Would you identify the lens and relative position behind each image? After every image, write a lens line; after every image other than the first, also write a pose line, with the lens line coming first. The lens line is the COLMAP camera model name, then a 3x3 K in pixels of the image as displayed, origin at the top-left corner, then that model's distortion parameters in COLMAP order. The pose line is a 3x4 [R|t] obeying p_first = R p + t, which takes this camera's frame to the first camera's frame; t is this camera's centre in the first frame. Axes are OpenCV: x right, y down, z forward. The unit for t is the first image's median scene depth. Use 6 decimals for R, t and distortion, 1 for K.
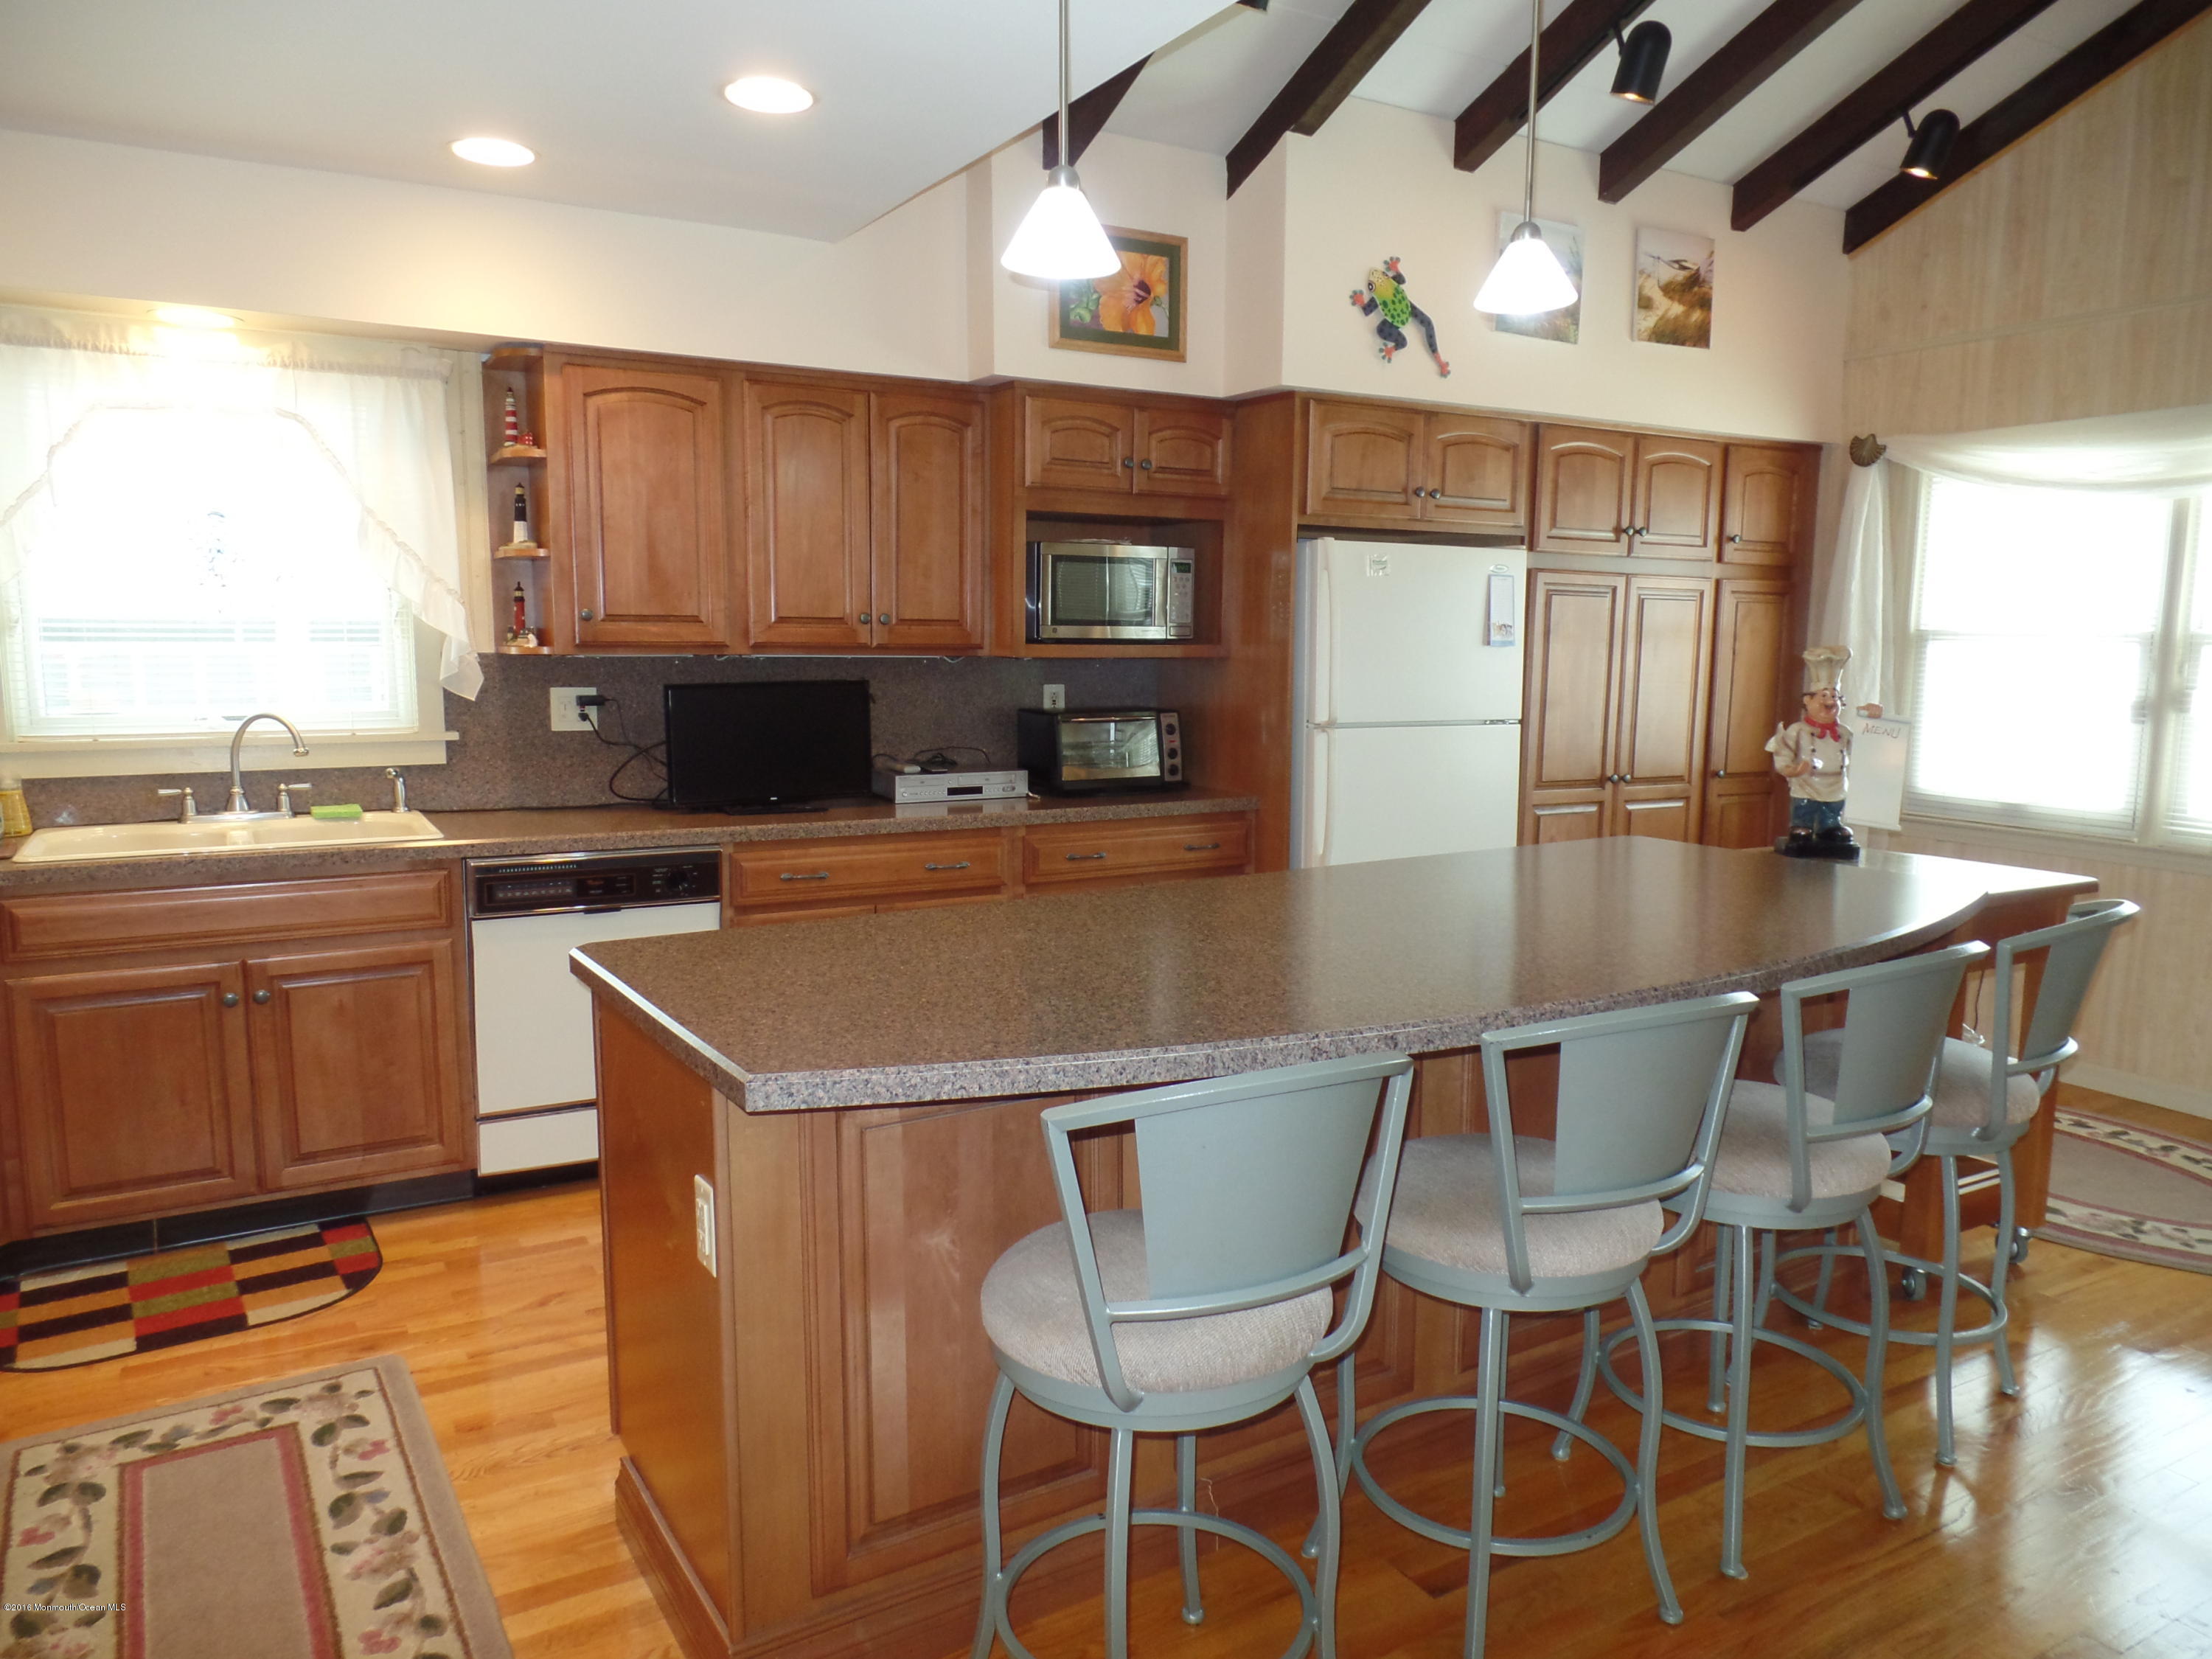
lens RADIAL K [[1525.5, 0, 1110.5], [0, 1525.5, 835.1], [0, 0, 1]] dist [-0.001447, 0.004801]
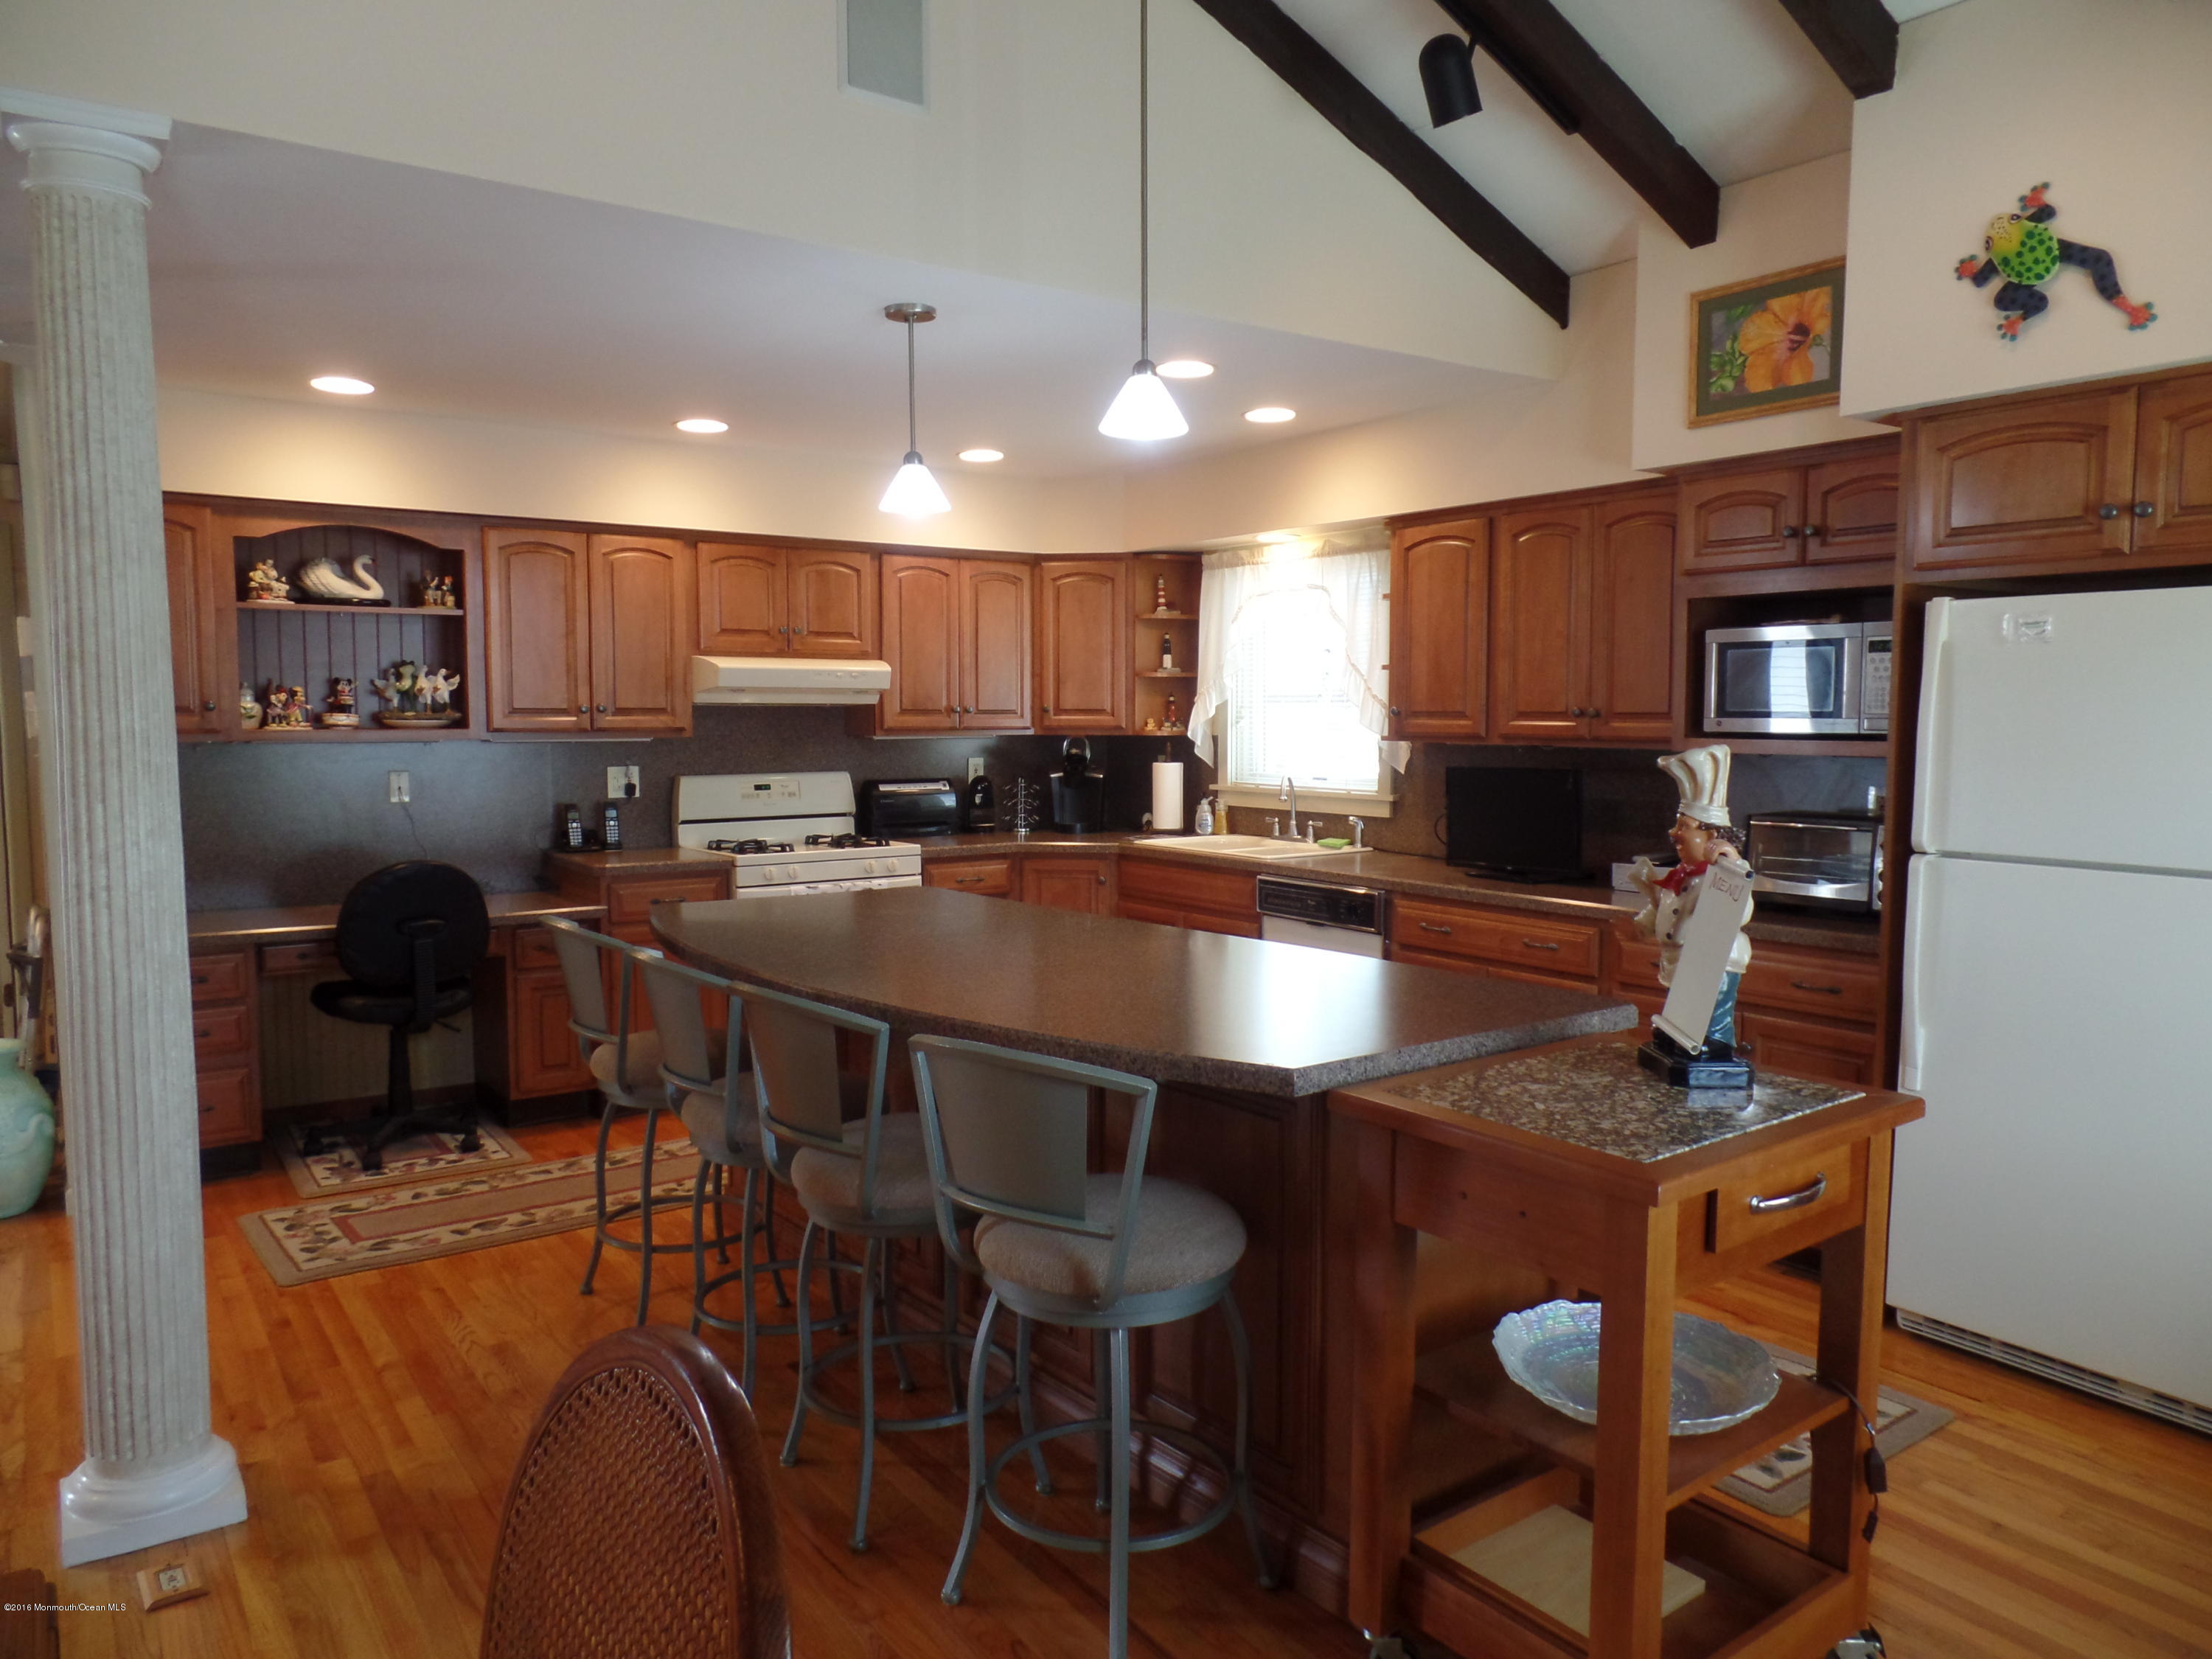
lens RADIAL K [[1525.5, 0, 1110.5], [0, 1525.5, 835.1], [0, 0, 1]] dist [-0.001447, 0.004801]
pose [[0.091637, 0.072616, -0.993141, 0.852467], [-0.130928, 0.989558, 0.060273, -0.074808], [0.987148, 0.124507, 0.100188, 0.552584]]
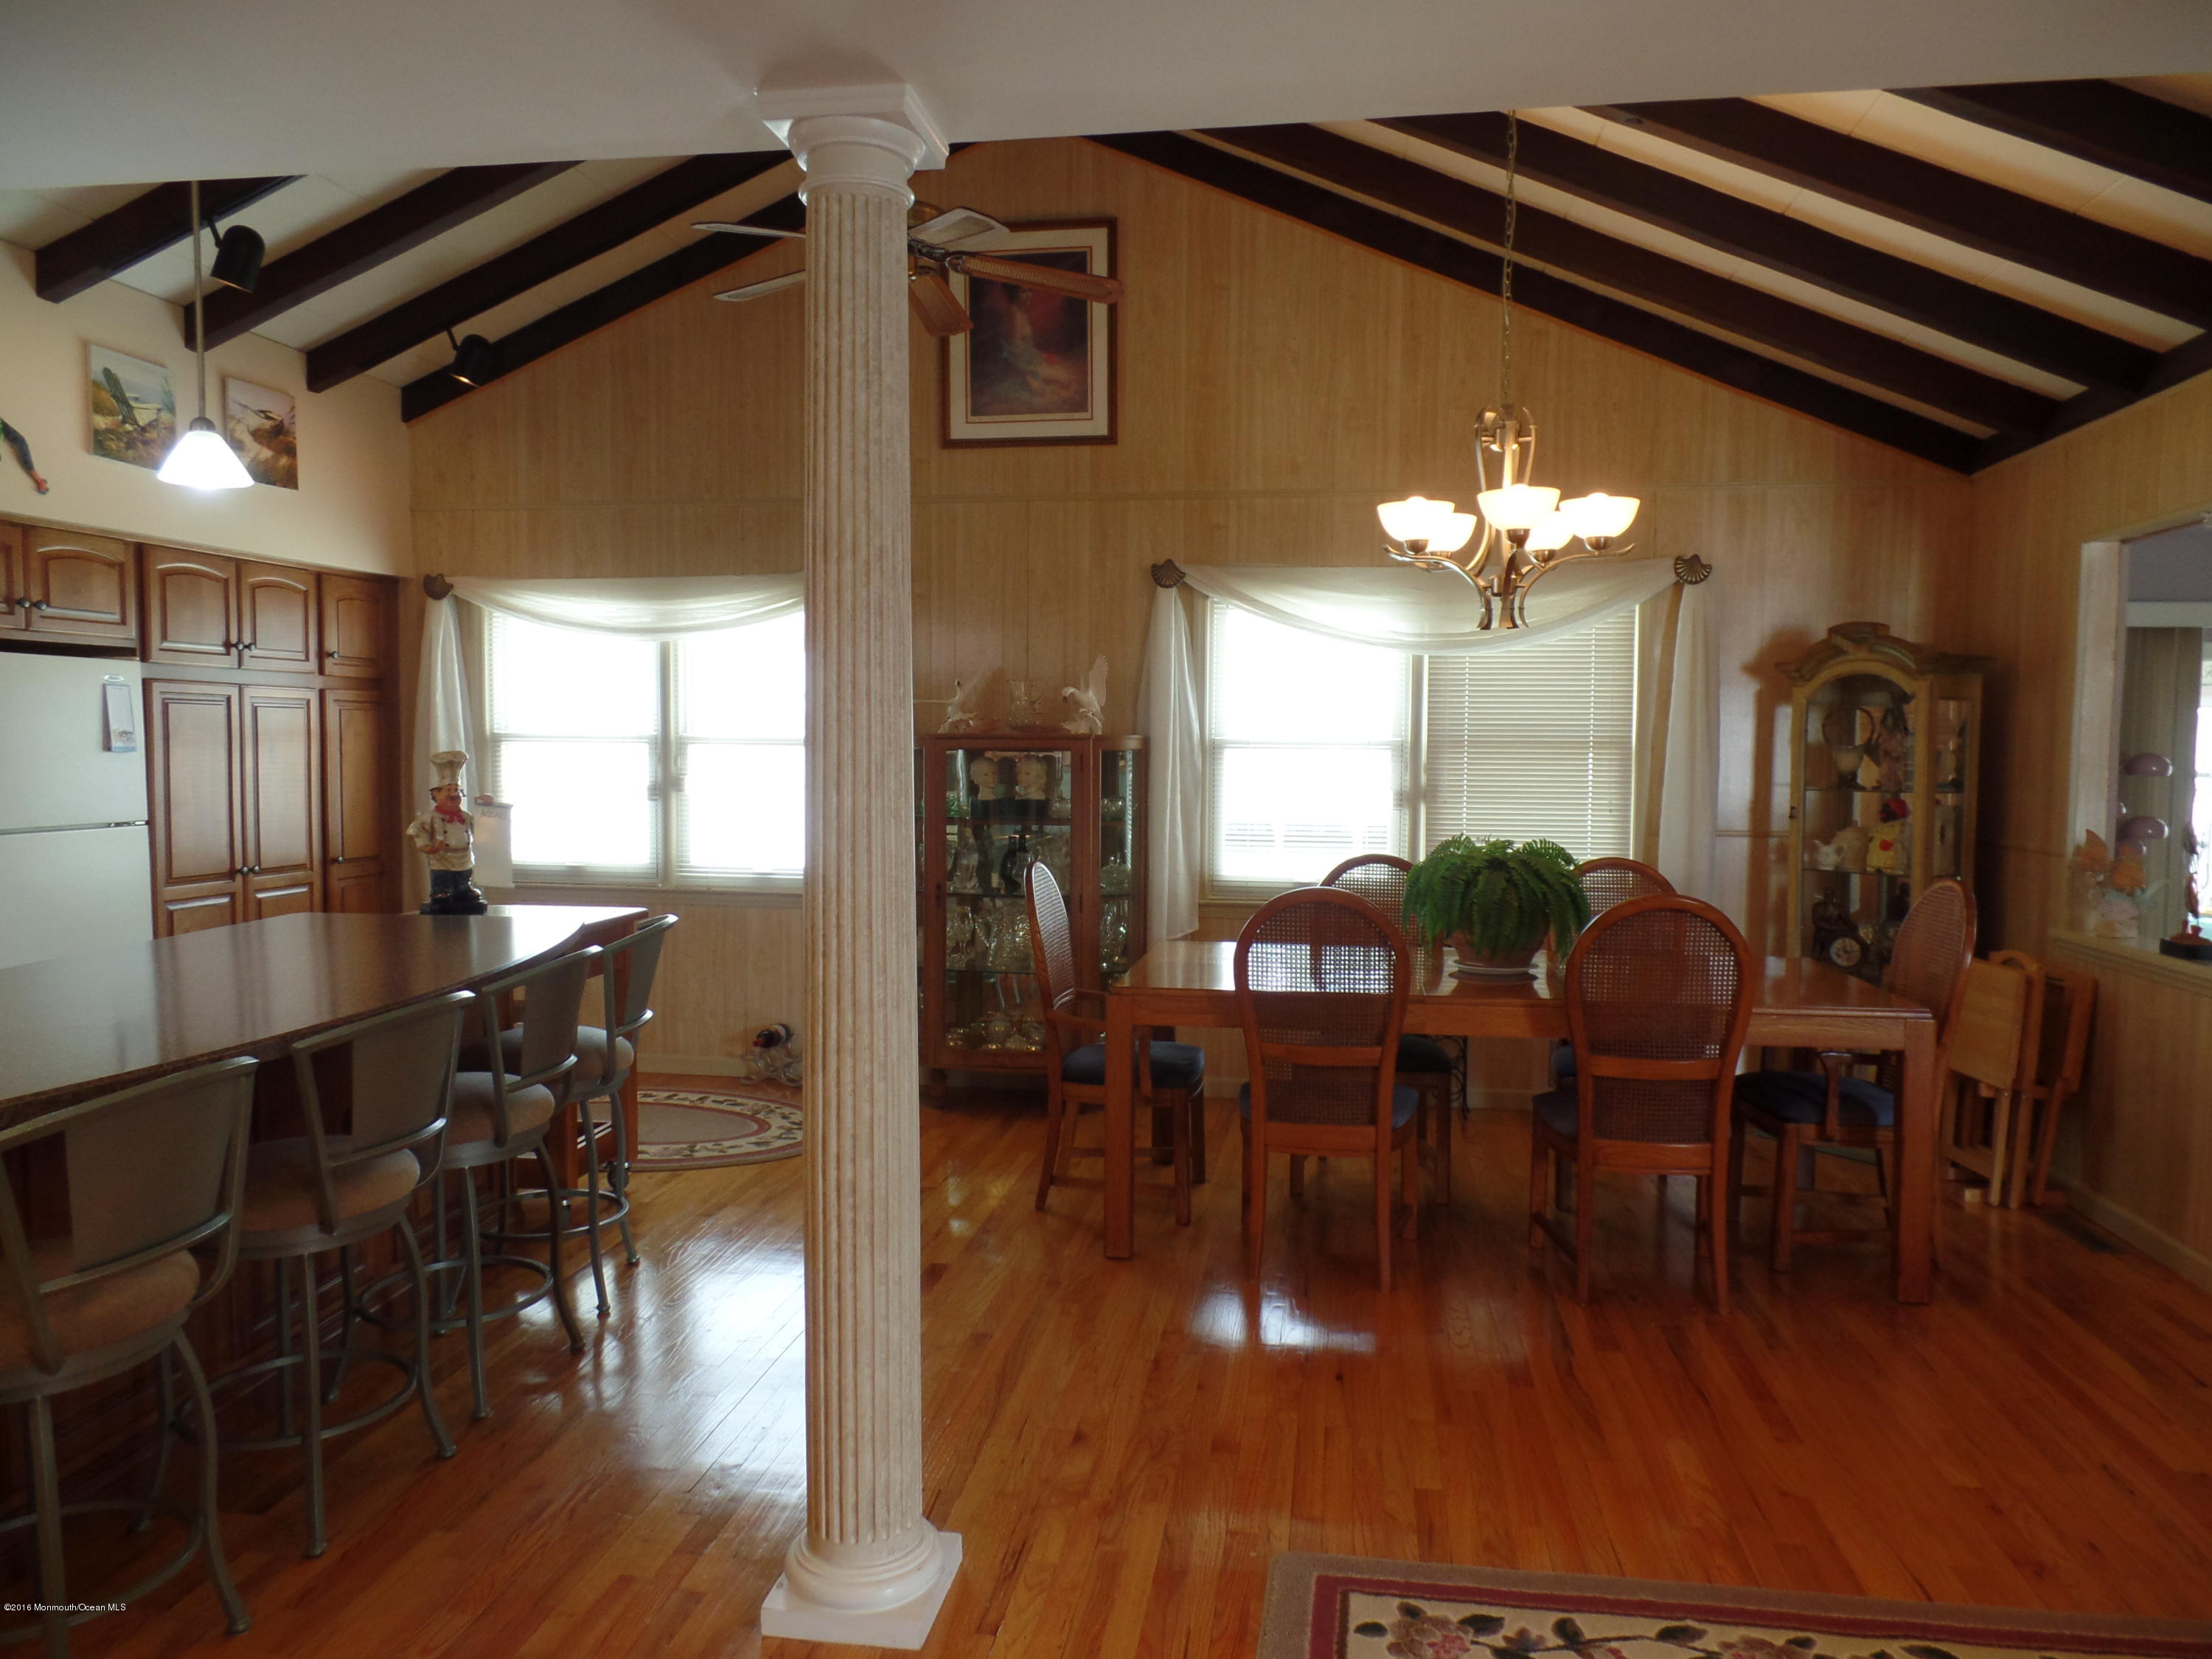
lens RADIAL K [[1525.5, 0, 1110.5], [0, 1525.5, 835.1], [0, 0, 1]] dist [-0.001447, 0.004801]
pose [[0.625474, -0.055973, 0.778234, -0.150540], [0.102264, 0.994700, -0.010649, 0.014753], [-0.773514, 0.086246, 0.627884, -0.192173]]
